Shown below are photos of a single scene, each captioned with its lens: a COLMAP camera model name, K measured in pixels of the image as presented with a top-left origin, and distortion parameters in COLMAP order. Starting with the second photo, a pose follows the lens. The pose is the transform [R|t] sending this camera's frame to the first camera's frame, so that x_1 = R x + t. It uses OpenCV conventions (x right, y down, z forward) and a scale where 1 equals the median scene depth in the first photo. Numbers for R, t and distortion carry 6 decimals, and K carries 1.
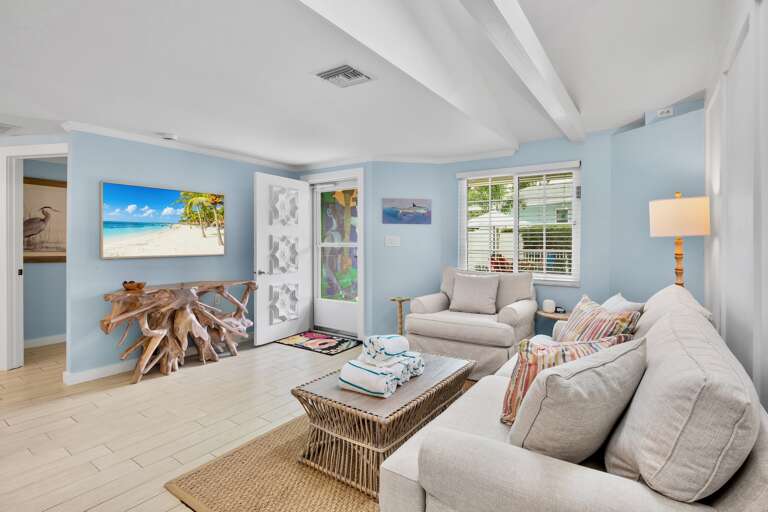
lens RADIAL K [[378.3, 0, 392.5], [0, 378.3, 241.1], [0, 0, 1]] dist [-0.010801, -0.003406]
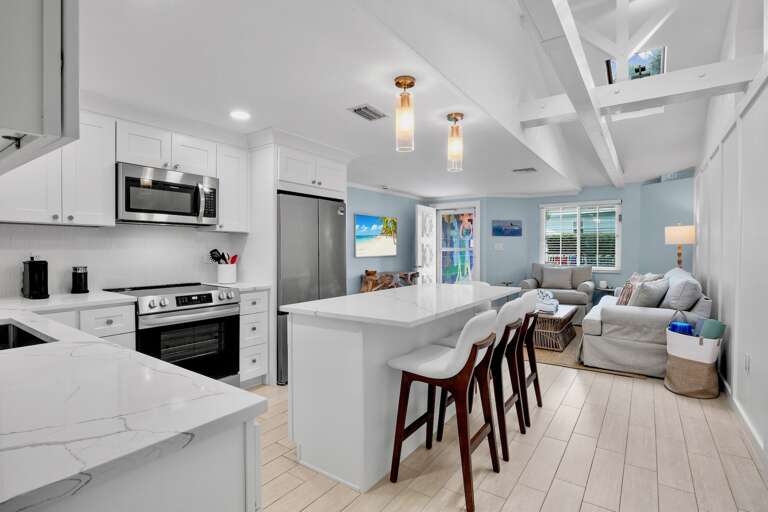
lens RADIAL K [[378.3, 0, 381.9], [0, 378.3, 256.6], [0, 0, 1]] dist [-0.010801, -0.003406]
pose [[0.999909, -0.000371, -0.013500, -0.486455], [0.000676, 0.999743, 0.022658, 0.004457], [0.013489, -0.022665, 0.999652, -0.623075]]
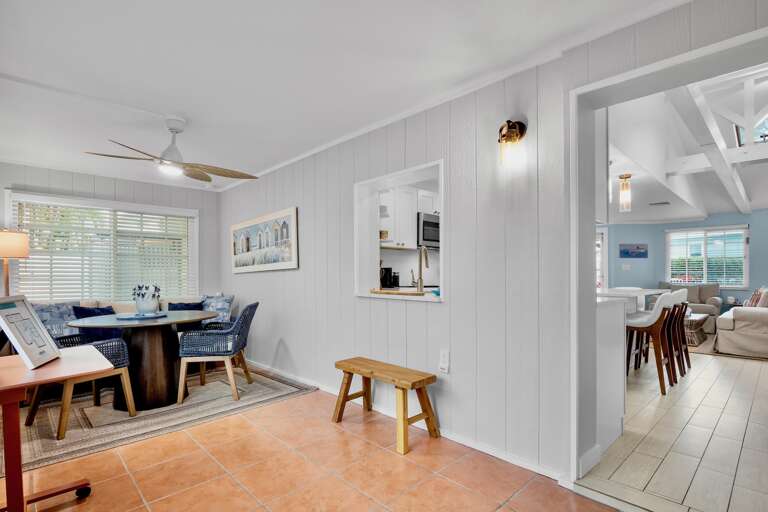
lens RADIAL K [[378.3, 0, 384.3], [0, 378.3, 273.2], [0, 0, 1]] dist [-0.010801, -0.003406]
pose [[0.976390, 0.001123, -0.216011, -0.776431], [-0.002168, 0.999987, -0.004601, 0.041486], [0.216003, 0.004960, 0.976380, -1.077482]]
